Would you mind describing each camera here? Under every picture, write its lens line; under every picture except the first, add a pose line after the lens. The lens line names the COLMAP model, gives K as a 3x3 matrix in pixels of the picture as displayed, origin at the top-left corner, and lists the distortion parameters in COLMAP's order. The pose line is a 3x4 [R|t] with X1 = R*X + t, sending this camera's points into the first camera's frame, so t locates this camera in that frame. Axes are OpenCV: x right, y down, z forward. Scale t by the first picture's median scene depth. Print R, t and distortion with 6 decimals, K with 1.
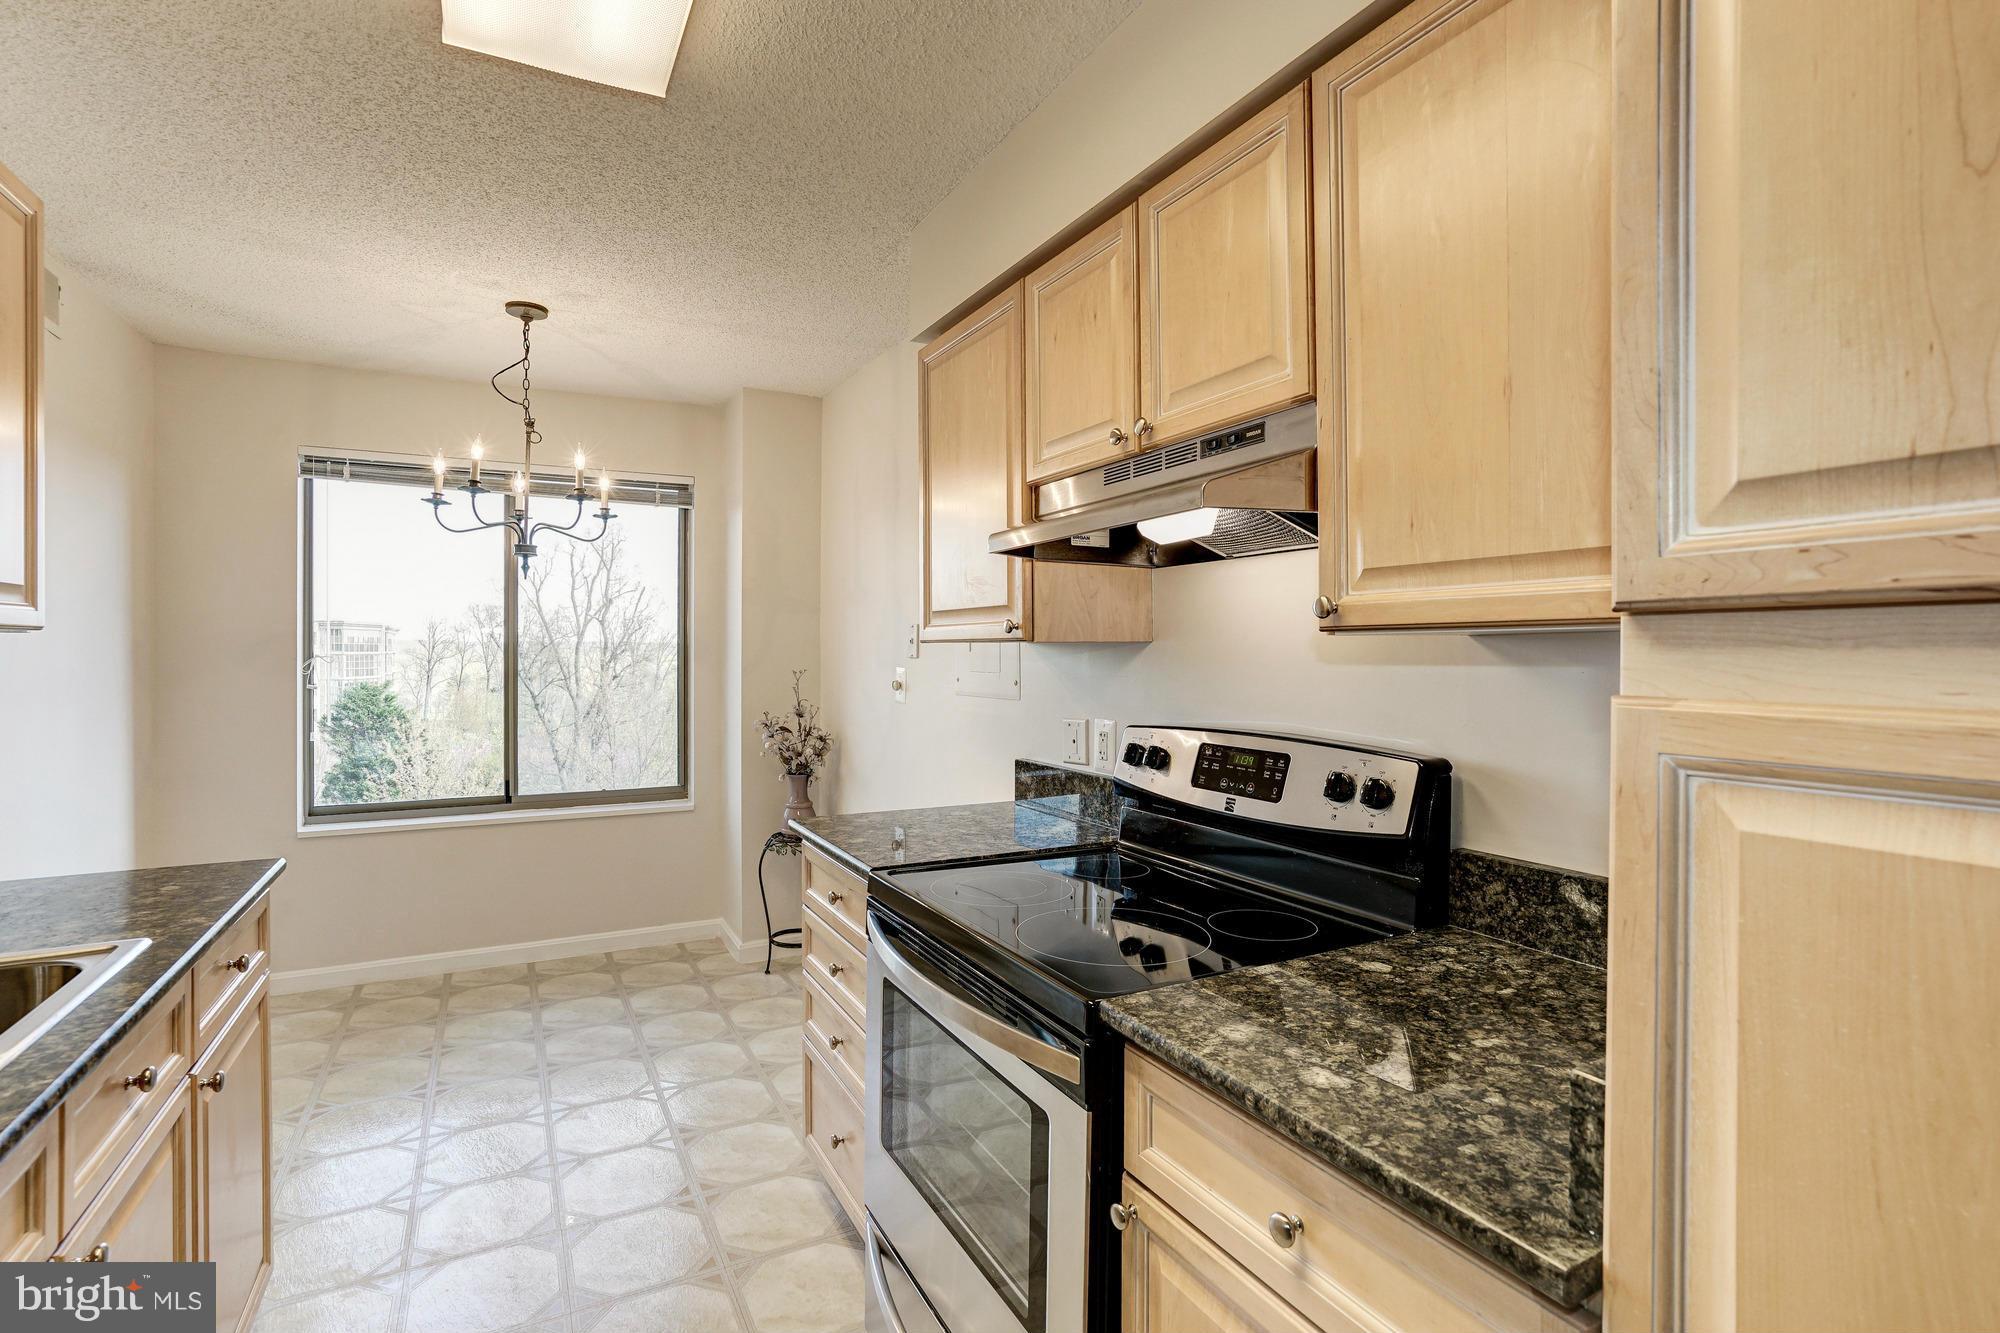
lens RADIAL K [[974.1, 0, 990.6], [0, 974.1, 656.9], [0, 0, 1]] dist [0.003227, 0.001744]
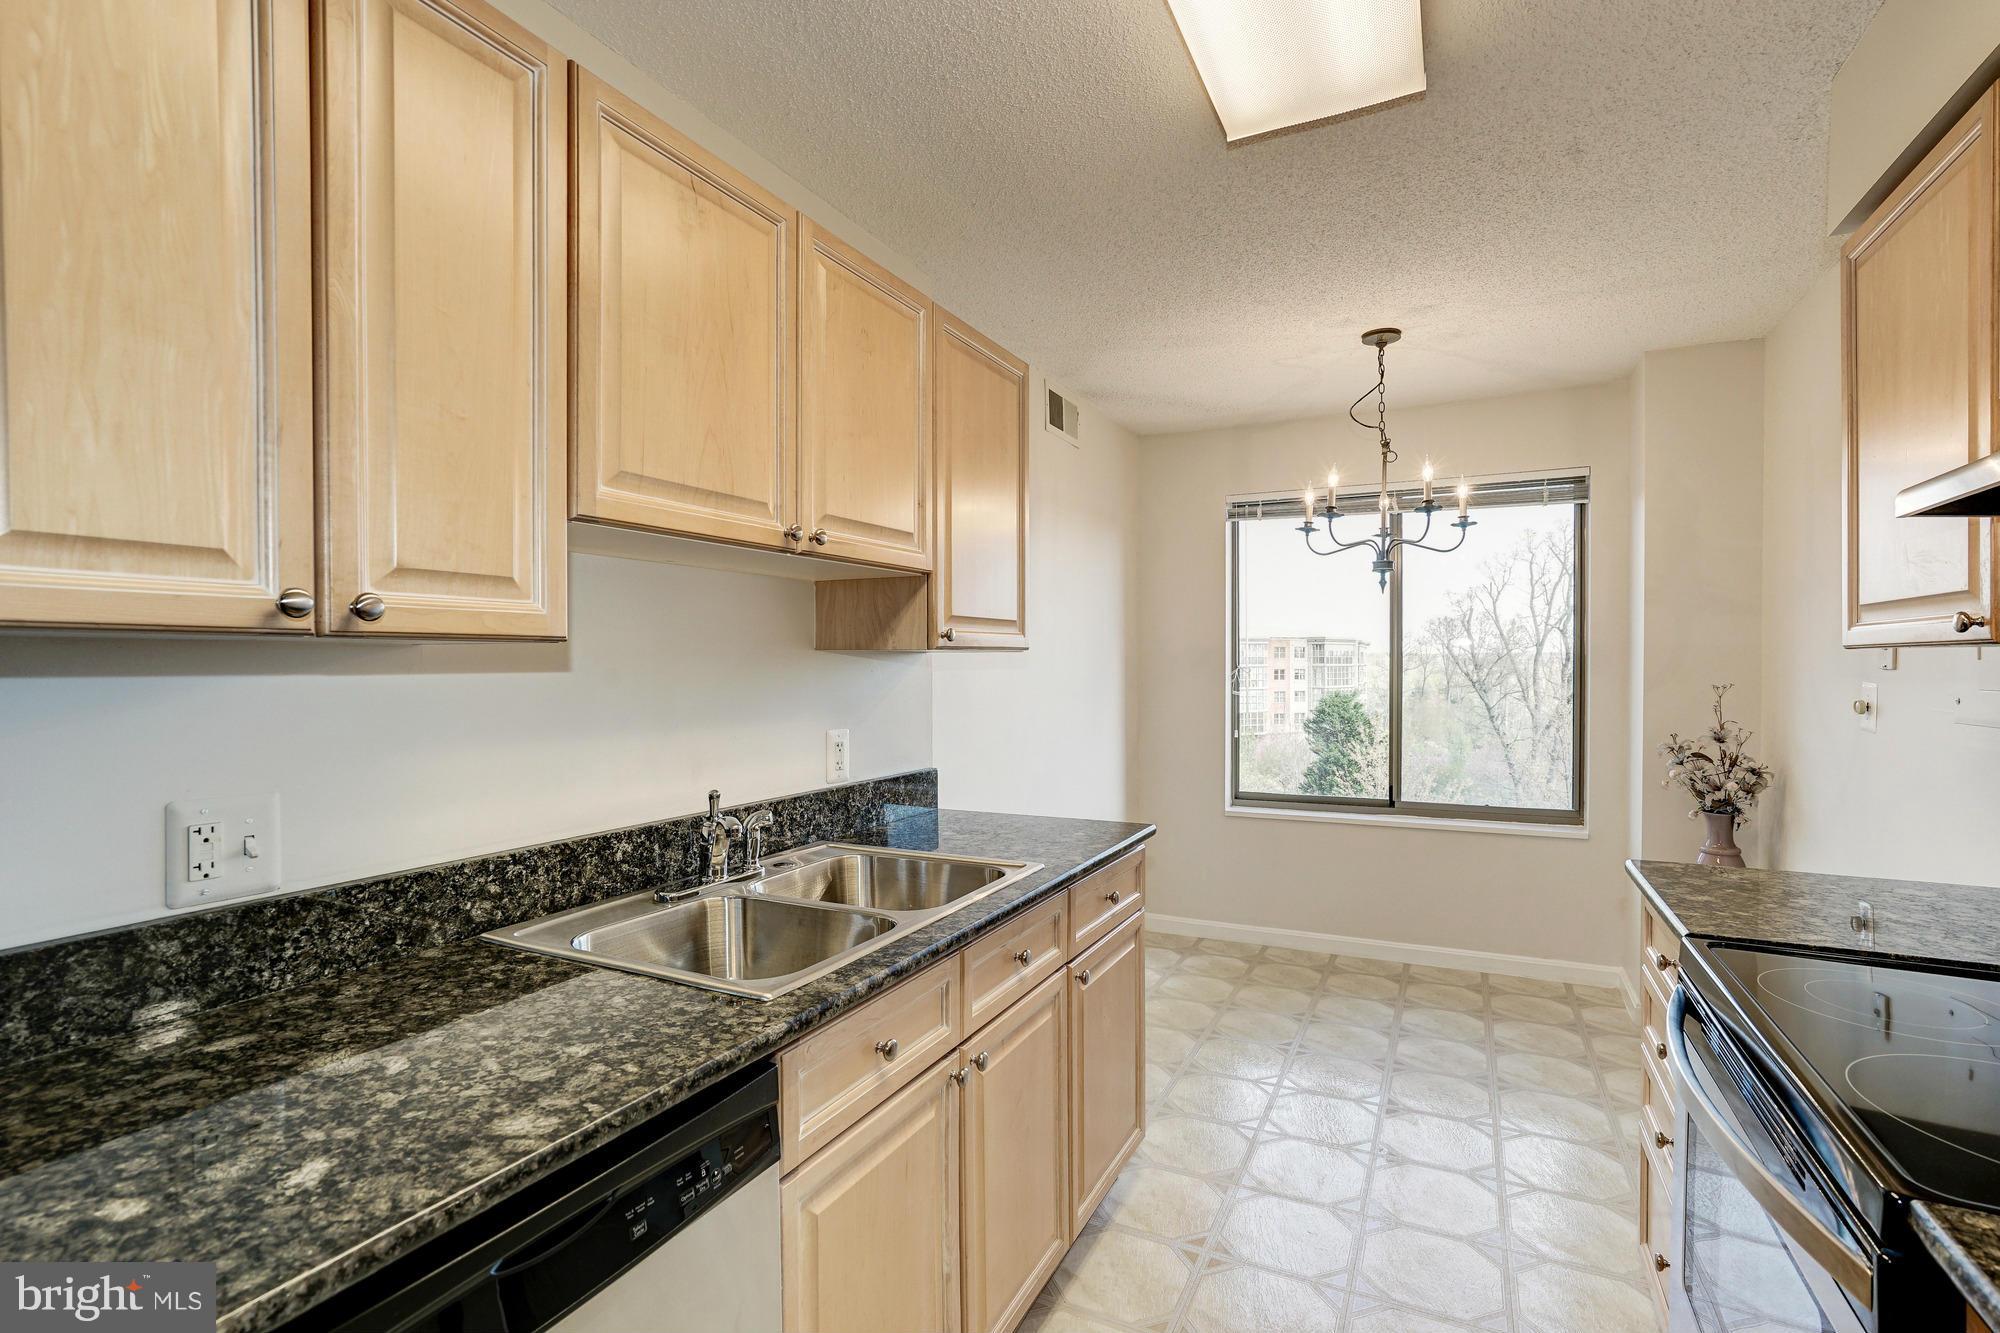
lens RADIAL K [[954.0, 0, 969.4], [0, 954.0, 676.9], [0, 0, 1]] dist [-0.029063, 0.019996]
pose [[0.587658, 0.007022, -0.809079, 0.077485], [0.000299, 0.999960, 0.008896, 0.000140], [0.809110, -0.005470, 0.587632, 0.038724]]
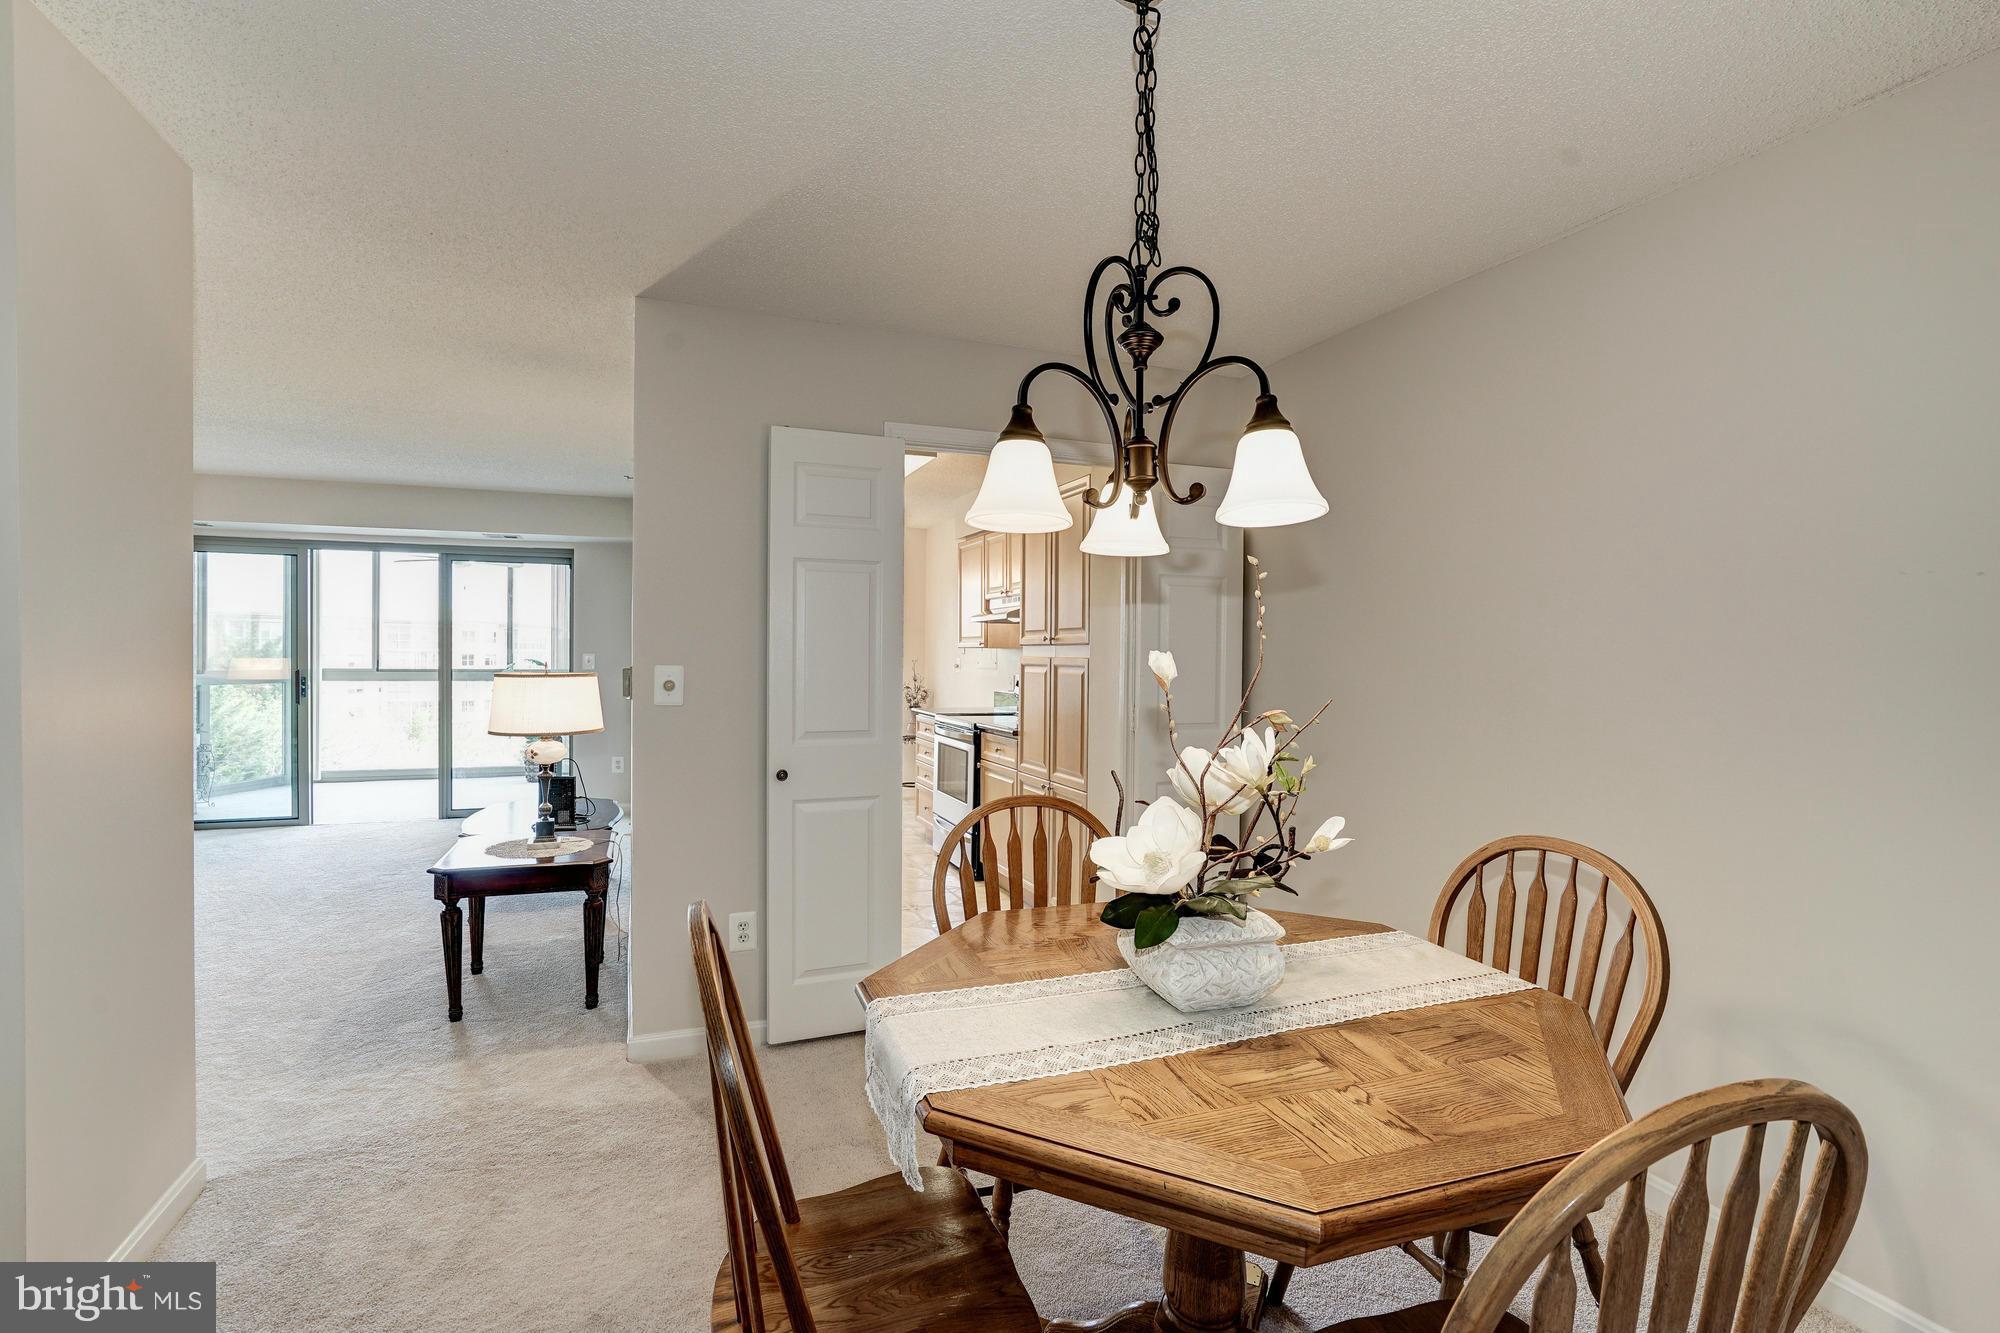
lens RADIAL K [[919.7, 0, 1000.0], [0, 919.7, 666.5], [0, 0, 1]] dist [-0.023527, 0.000553]
pose [[0.995202, 0.007282, -0.097566, 0.217792], [-0.006489, 0.999943, 0.008440, 0.009230], [0.097622, -0.007766, 0.995193, -1.154067]]
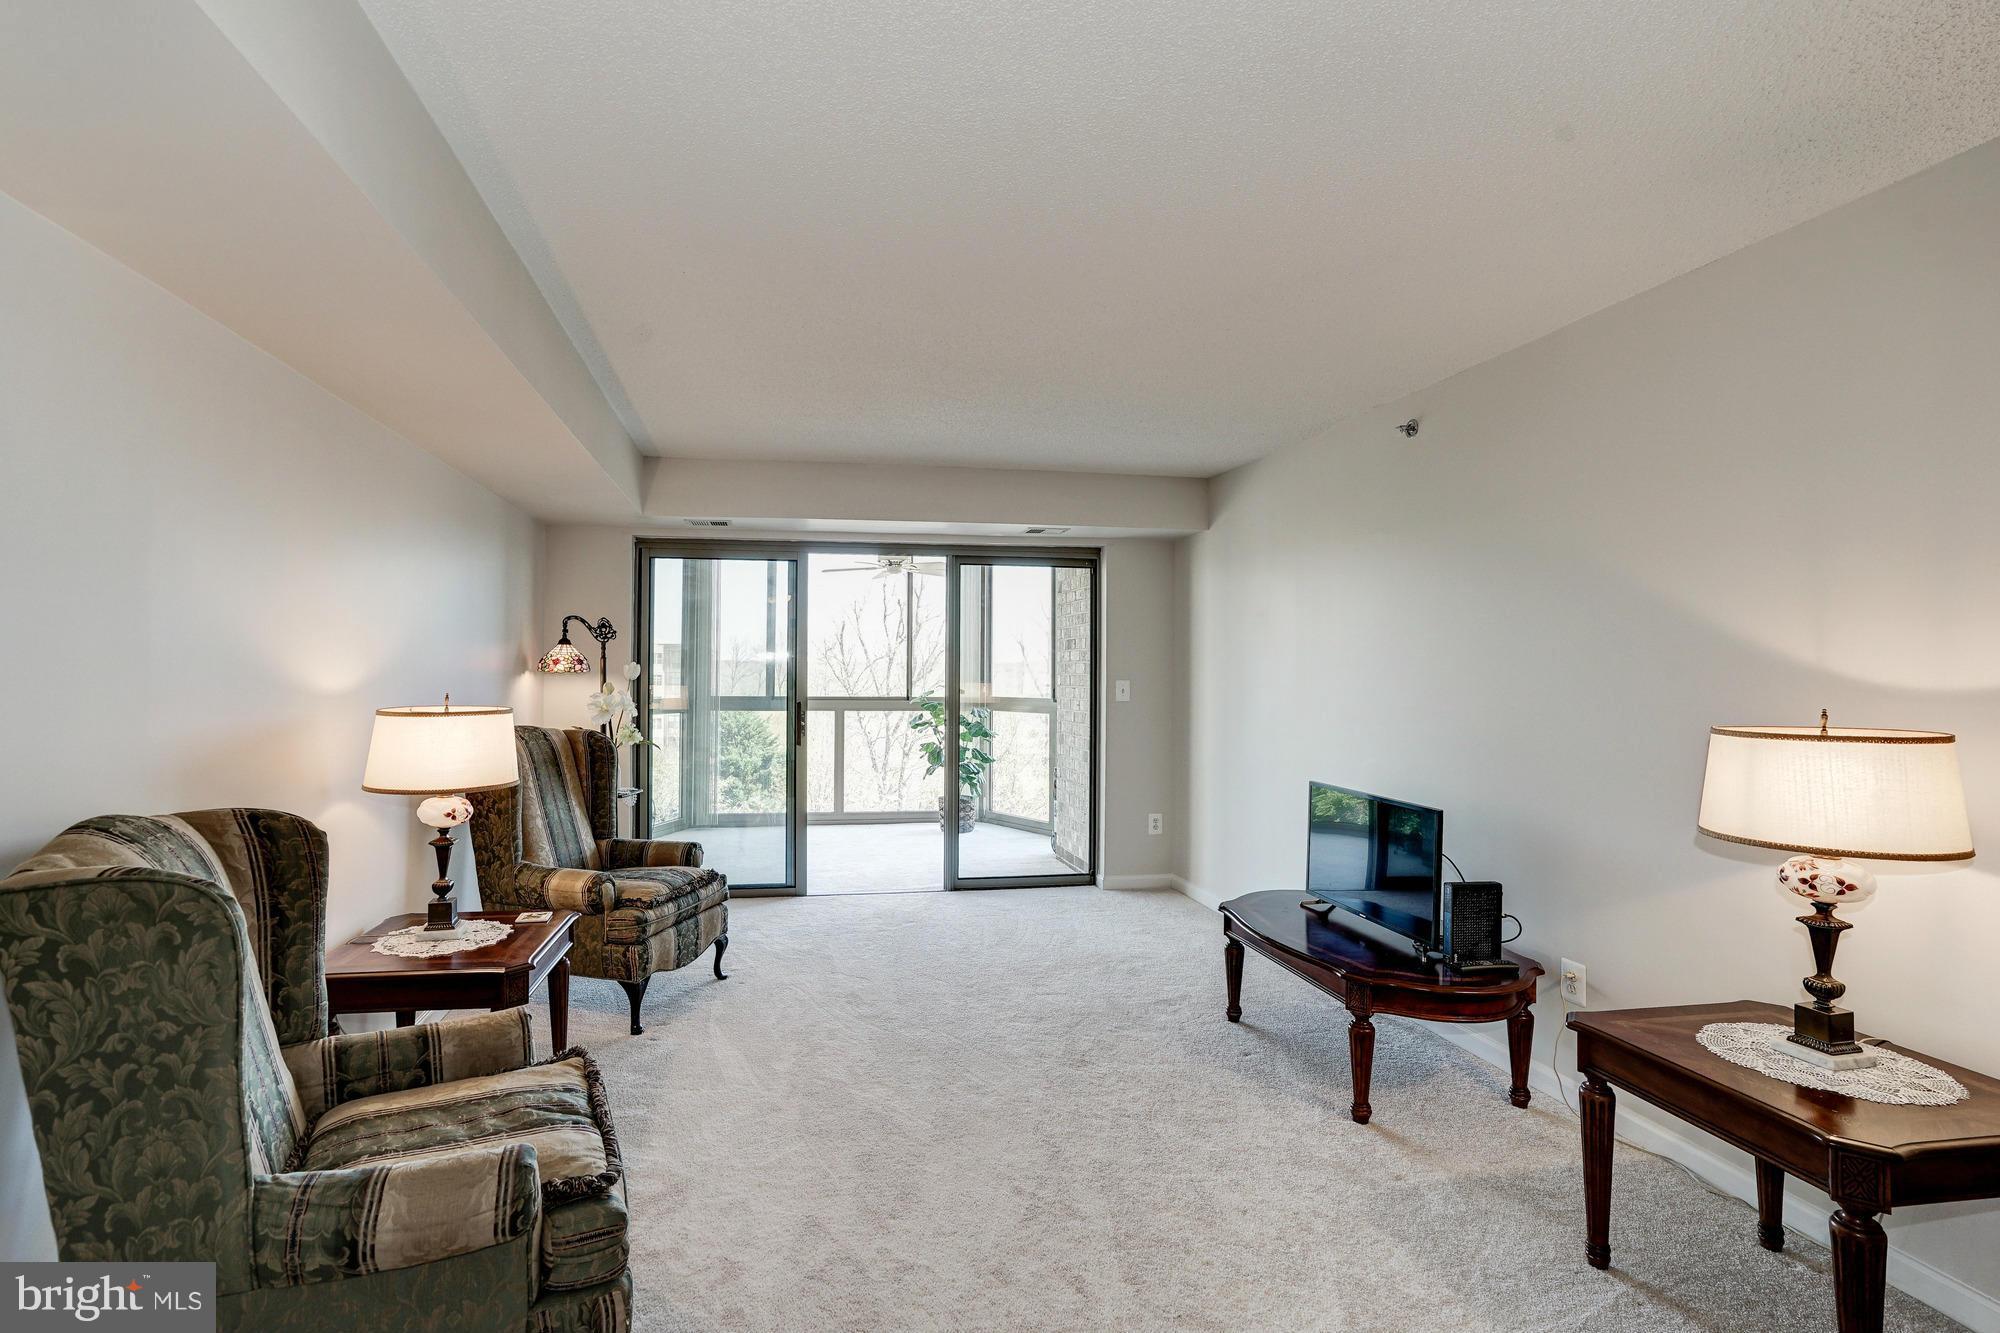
lens RADIAL K [[954.0, 0, 969.4], [0, 954.0, 676.9], [0, 0, 1]] dist [-0.029063, 0.019996]
pose [[0.958878, 0.004364, -0.283785, -0.668587], [-0.004485, 0.999990, 0.000223, -0.002500], [0.283784, 0.001058, 0.958888, -0.881614]]
